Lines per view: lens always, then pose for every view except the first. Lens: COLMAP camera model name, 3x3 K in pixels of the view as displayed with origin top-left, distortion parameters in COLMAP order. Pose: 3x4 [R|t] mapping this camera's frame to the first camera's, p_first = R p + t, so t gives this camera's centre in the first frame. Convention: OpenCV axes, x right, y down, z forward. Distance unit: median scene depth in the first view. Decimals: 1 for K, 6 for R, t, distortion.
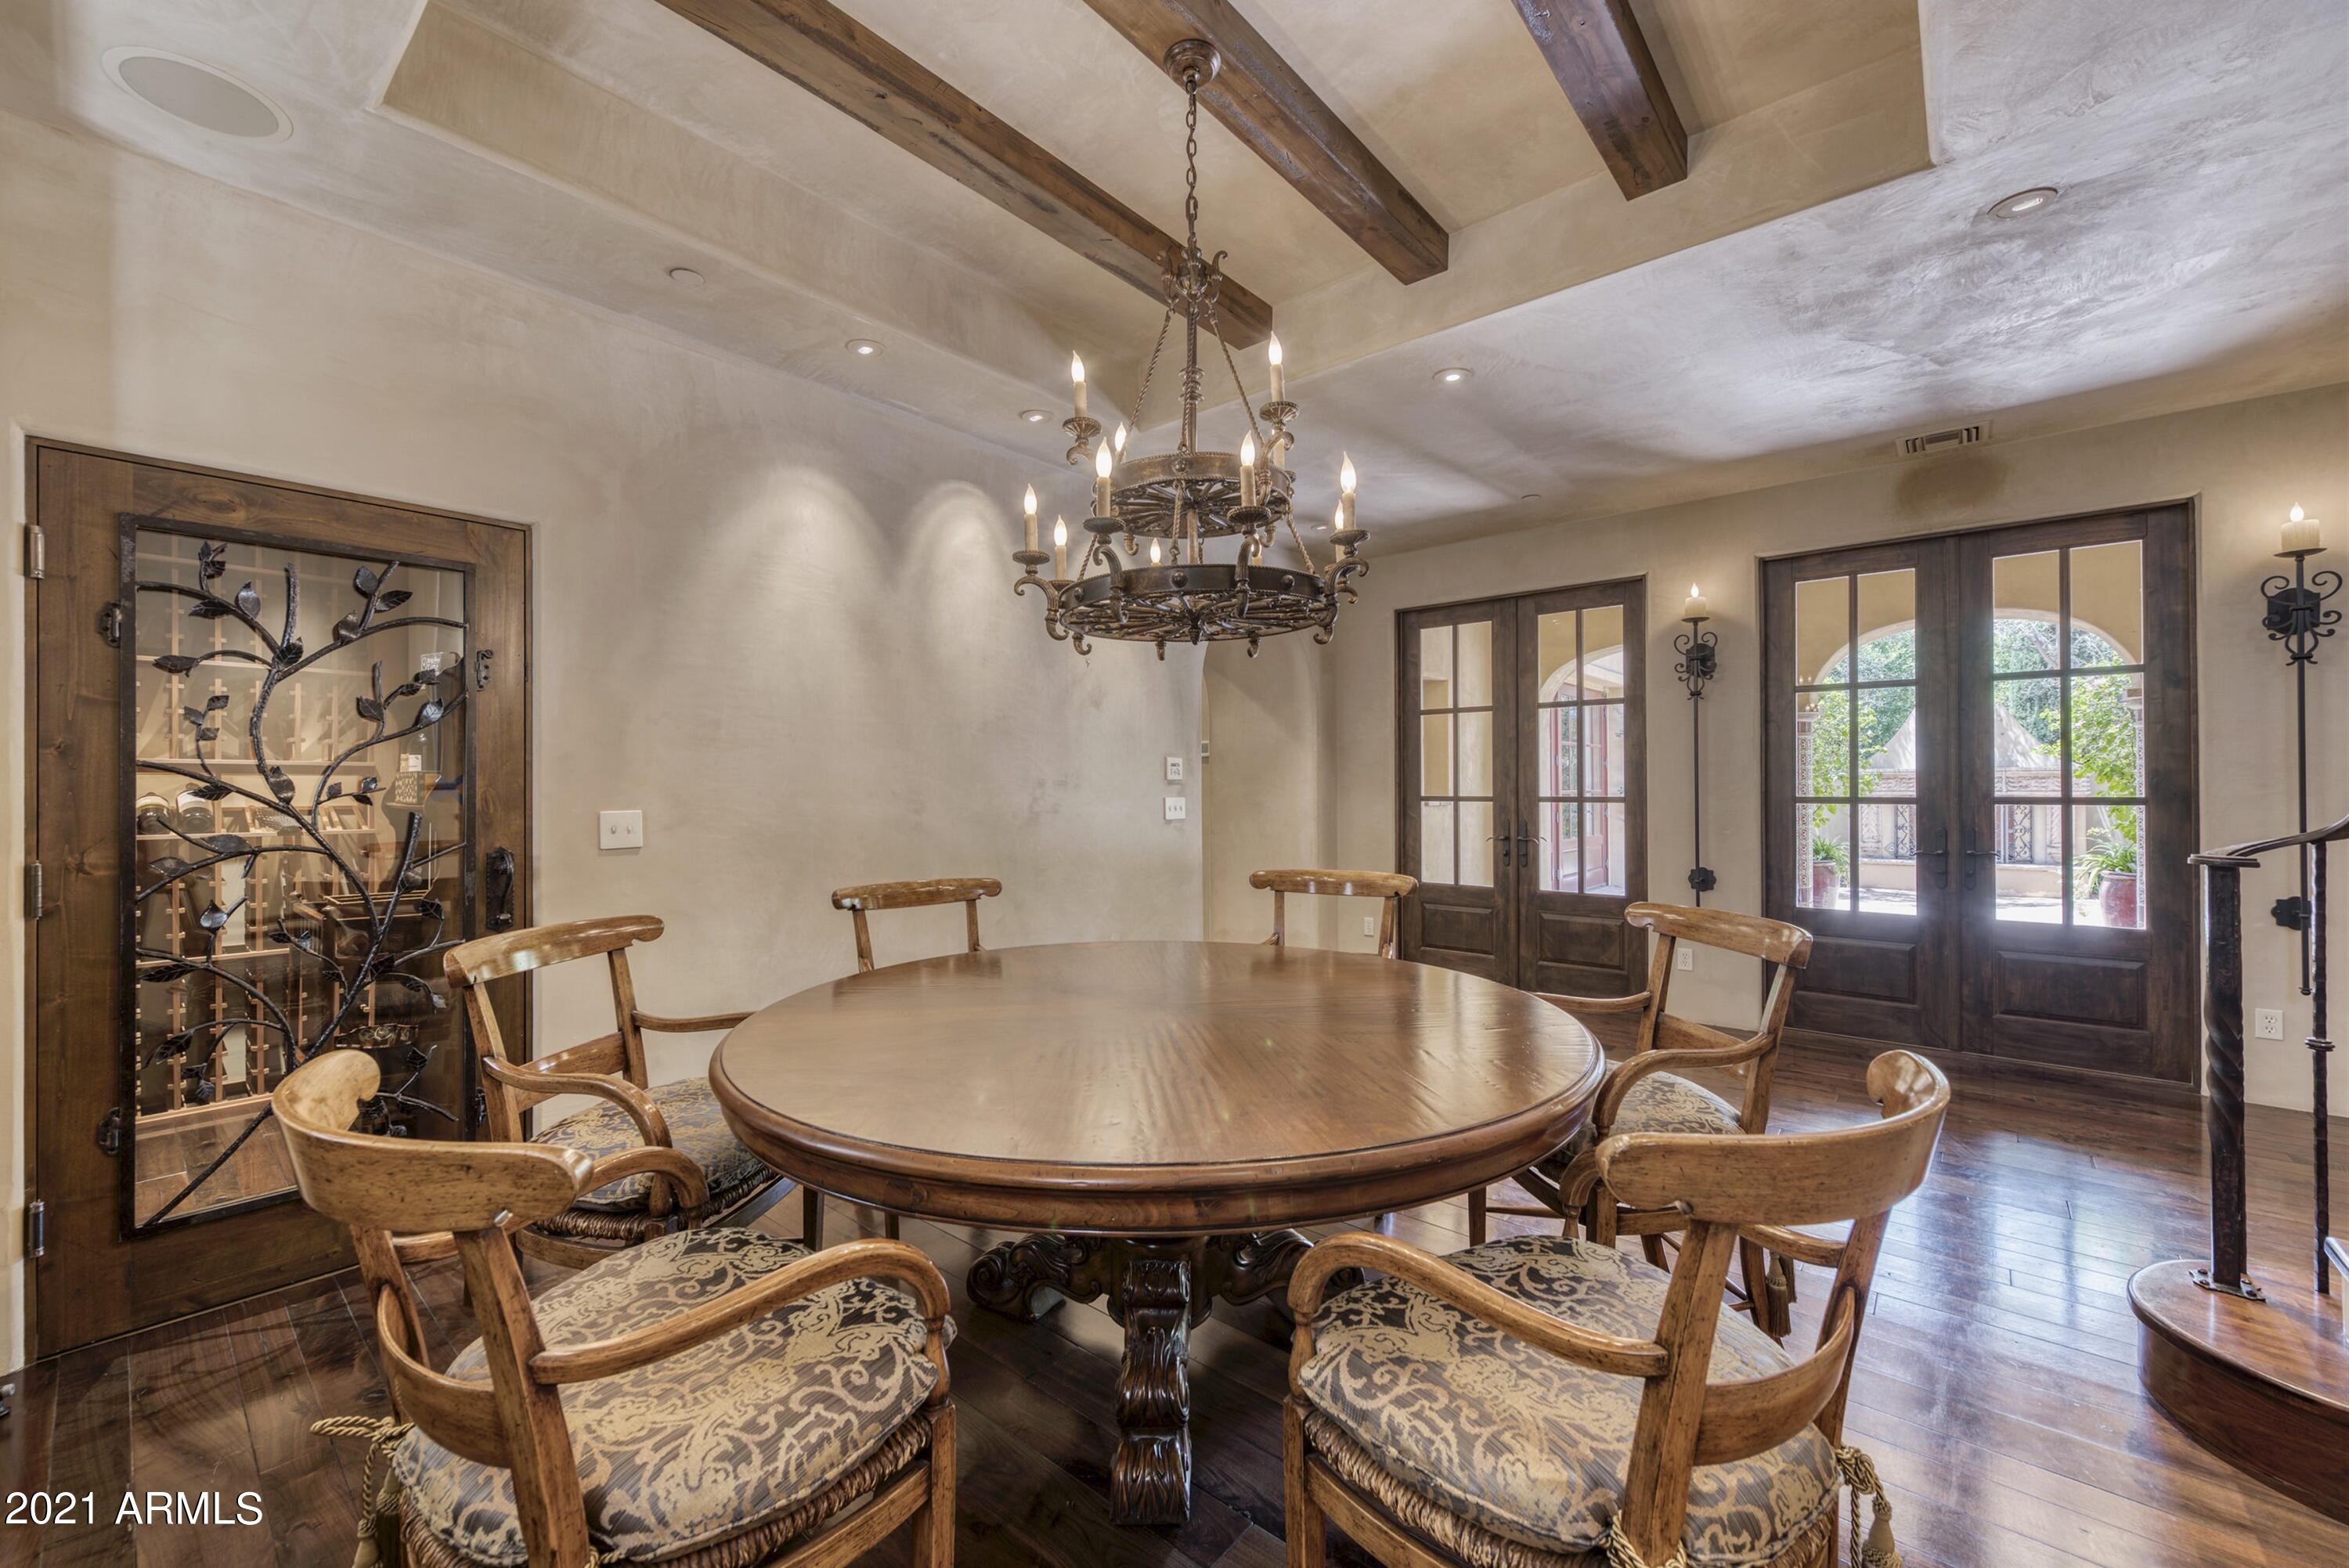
lens RADIAL K [[920.7, 0, 1182.9], [0, 920.7, 789.0], [0, 0, 1]] dist [0.001160, -0.000048]
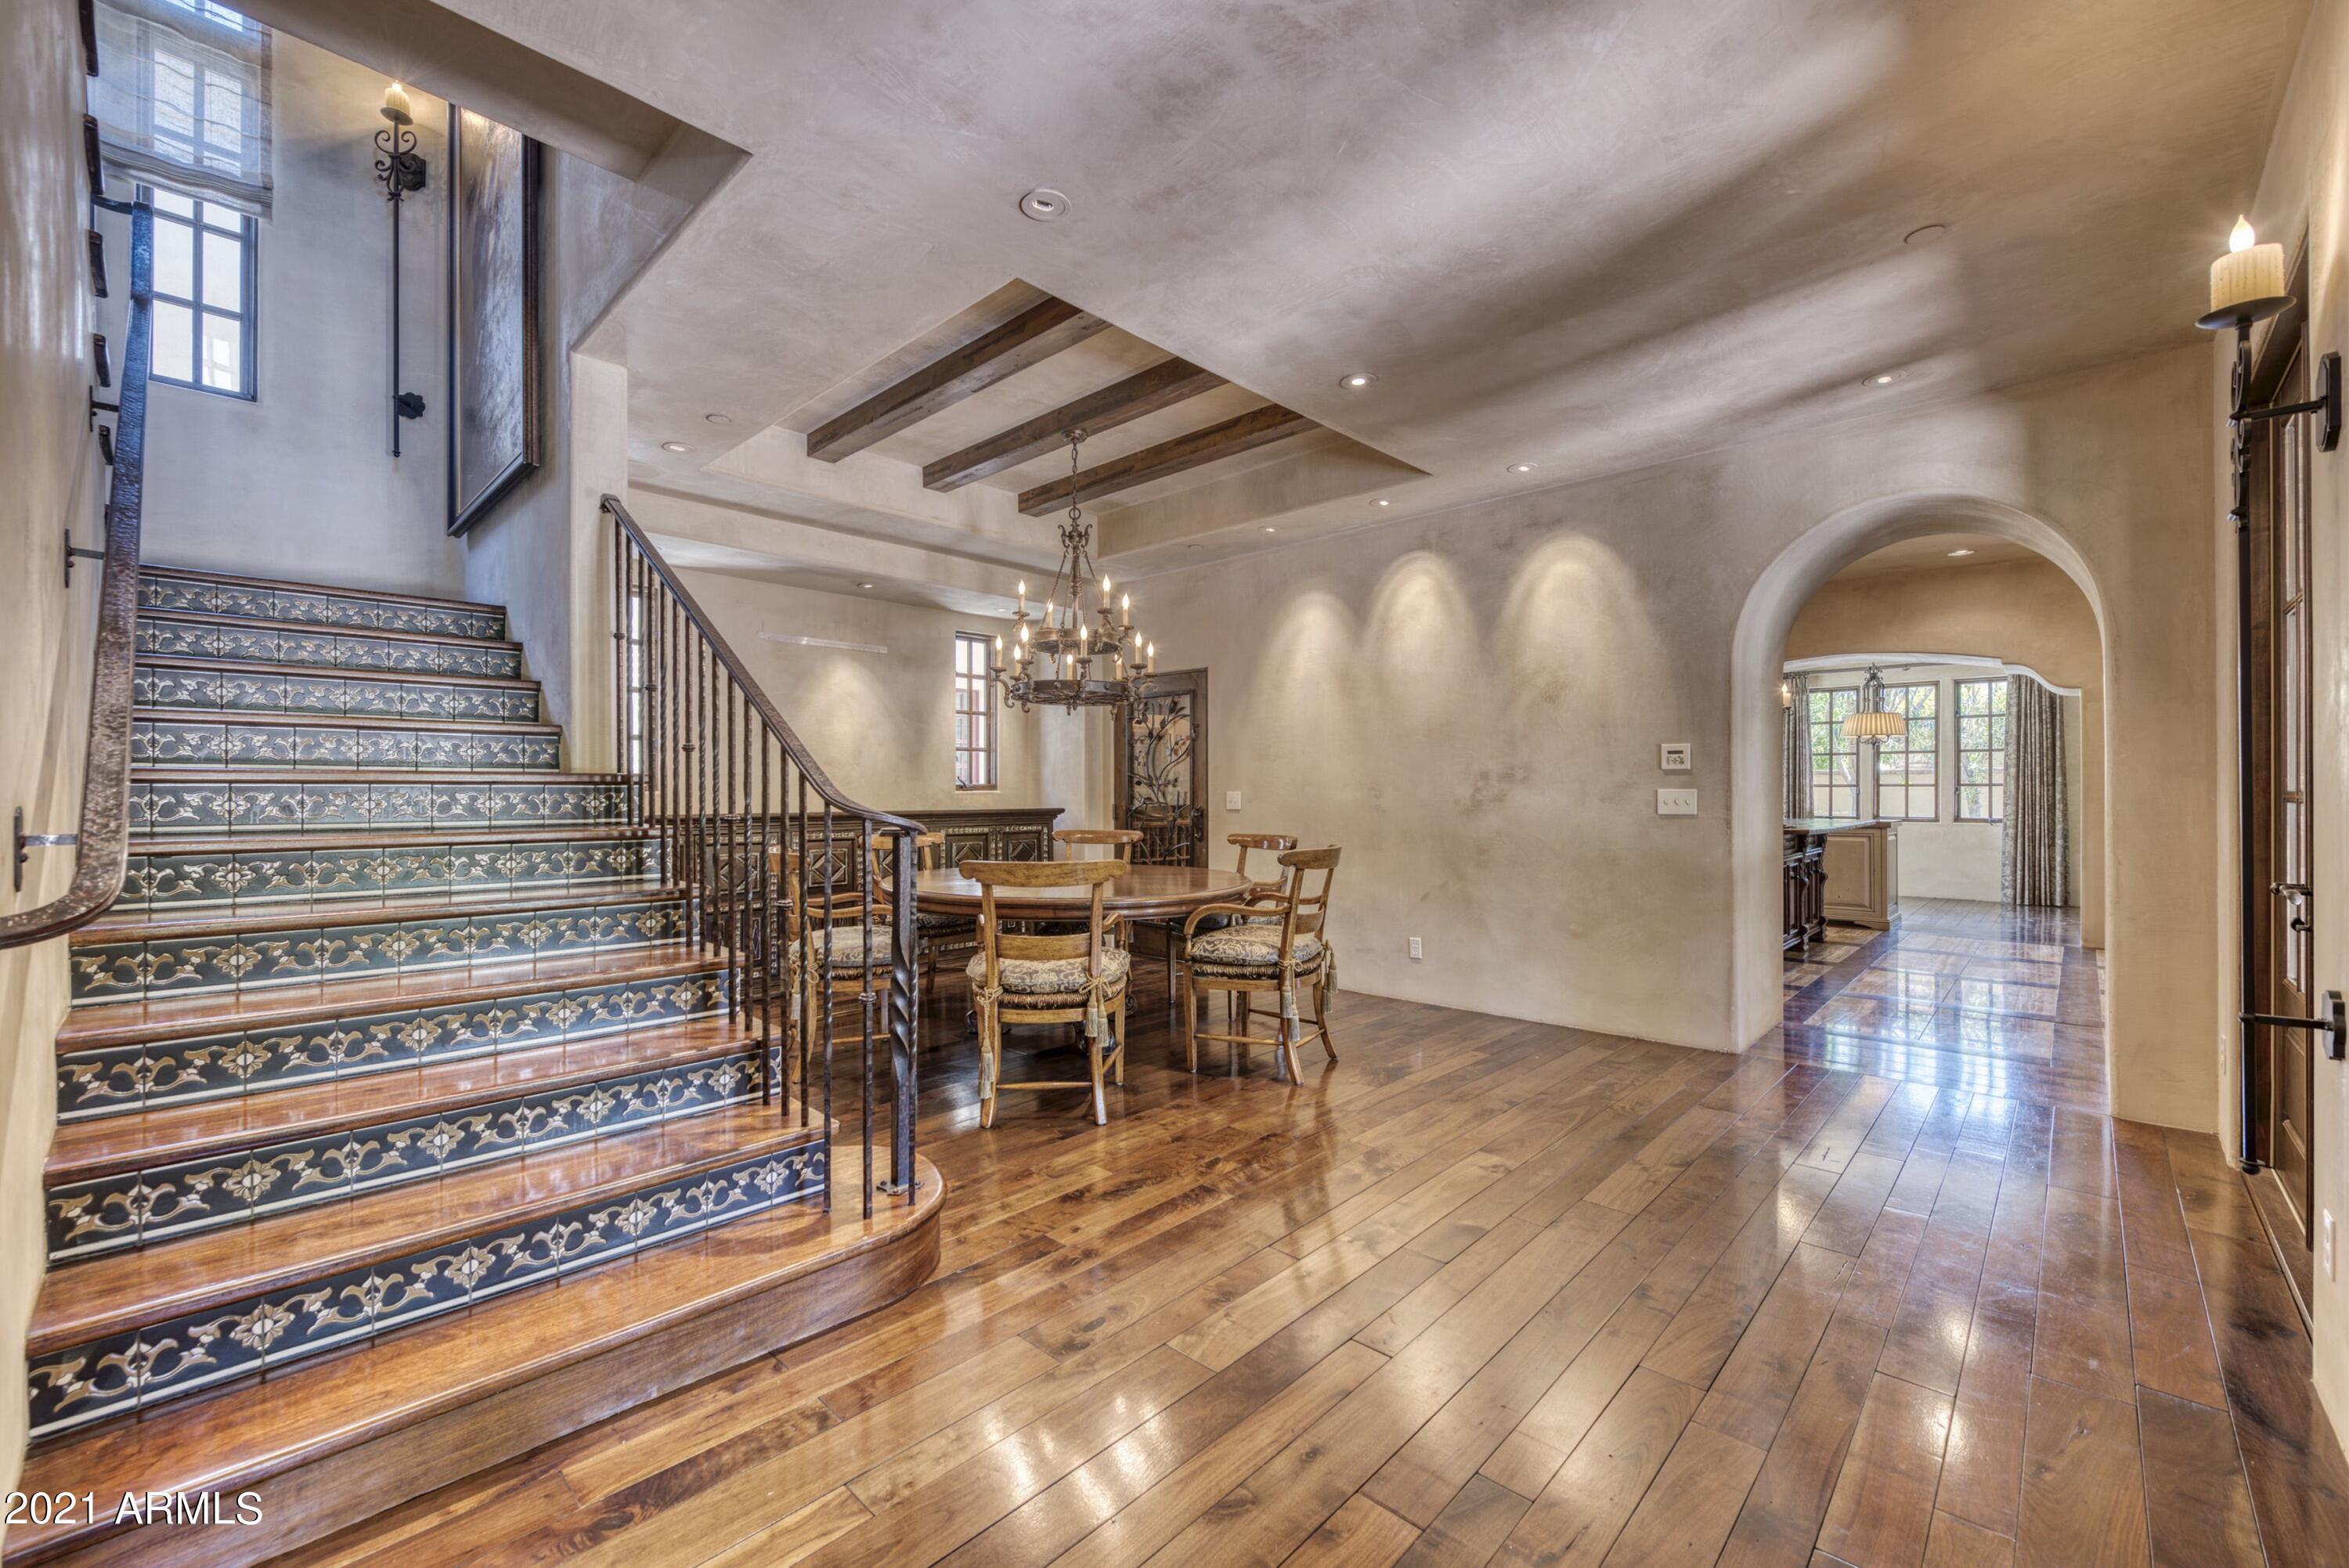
lens RADIAL K [[971.8, 0, 1172.0], [0, 971.8, 784.0], [0, 0, 1]] dist [0.010131, -0.000103]
pose [[-0.066616, 0.000336, -0.997779, 1.195597], [0.002292, 0.999997, 0.000183, 0.003281], [0.997776, -0.002275, -0.066616, 0.742774]]
